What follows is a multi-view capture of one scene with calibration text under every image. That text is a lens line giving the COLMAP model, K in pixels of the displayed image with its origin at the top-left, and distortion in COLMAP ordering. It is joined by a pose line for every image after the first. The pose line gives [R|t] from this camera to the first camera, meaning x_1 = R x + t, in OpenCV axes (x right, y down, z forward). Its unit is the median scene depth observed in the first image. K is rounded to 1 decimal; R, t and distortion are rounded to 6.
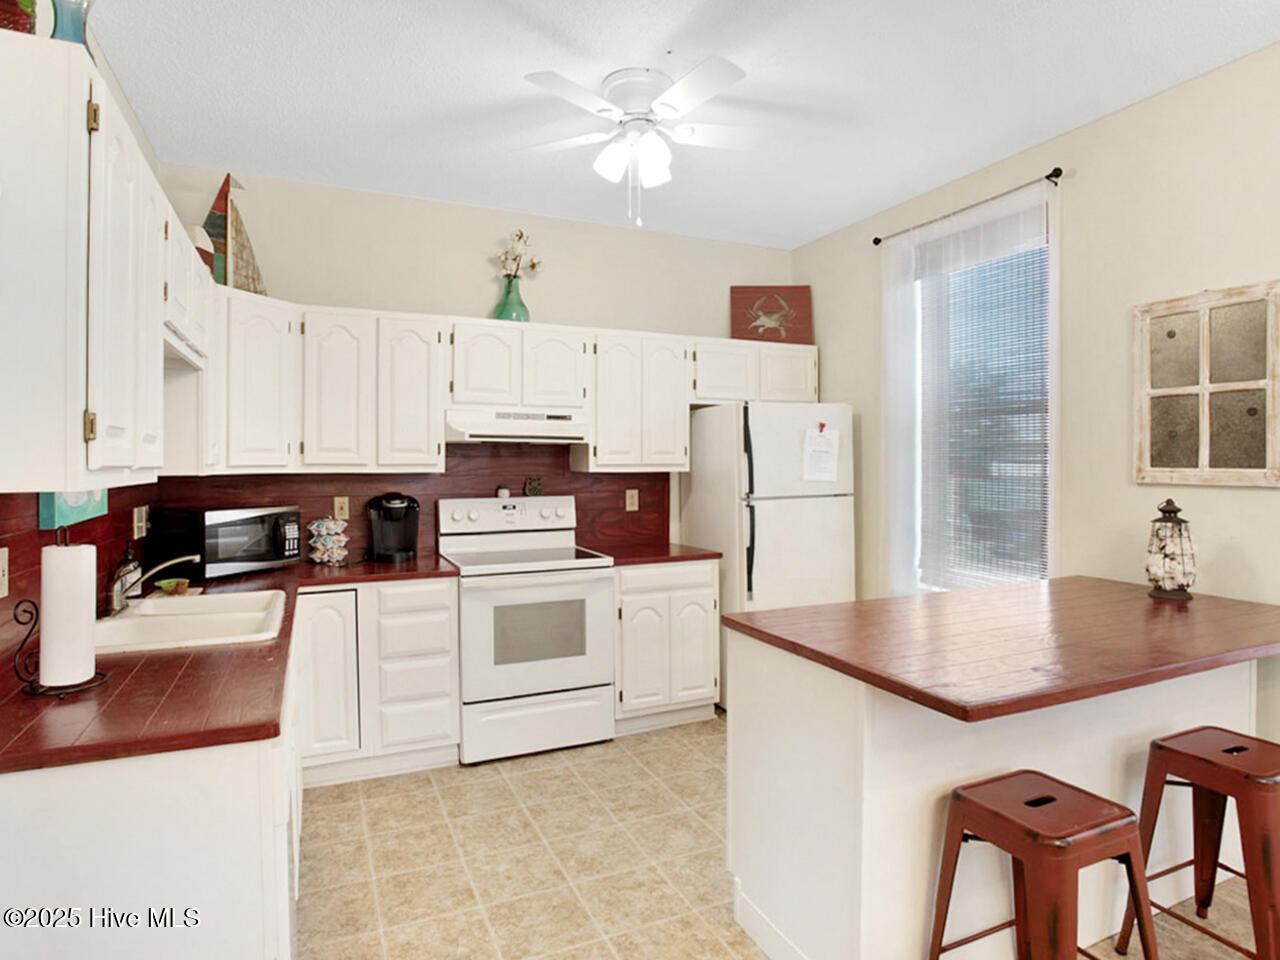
lens RADIAL K [[756.6, 0, 643.7], [0, 756.6, 462.6], [0, 0, 1]] dist [-0.090659, 0.000305]
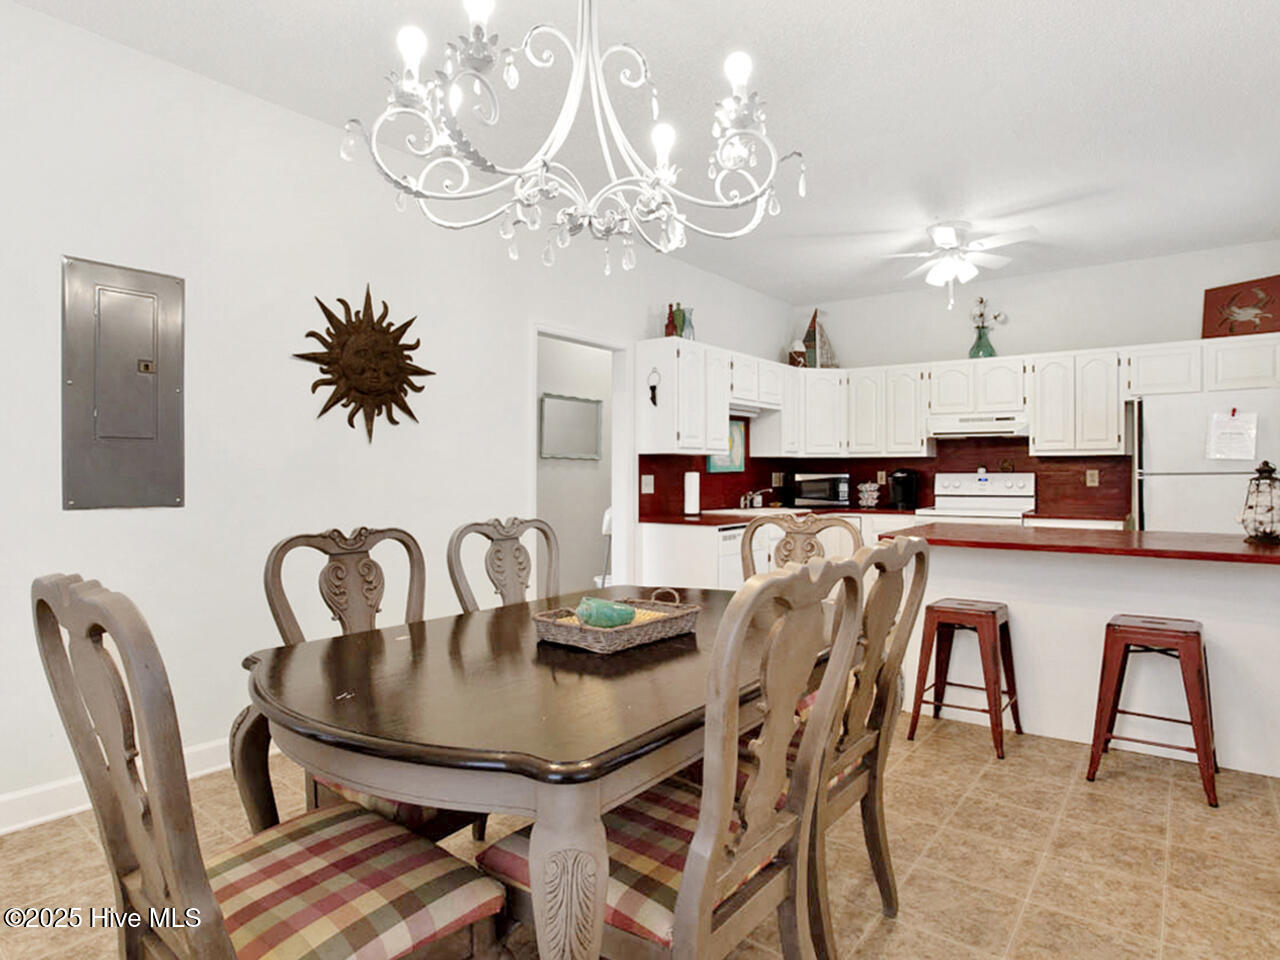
lens RADIAL K [[737.2, 0, 640.0], [0, 737.2, 480.0], [0, 0, 1]] dist [0.001029, 0.000944]
pose [[0.465802, 0.011261, -0.884817, 0.832180], [-0.000126, 0.999920, 0.012660, 0.041889], [0.884889, -0.005786, 0.465766, -0.309768]]
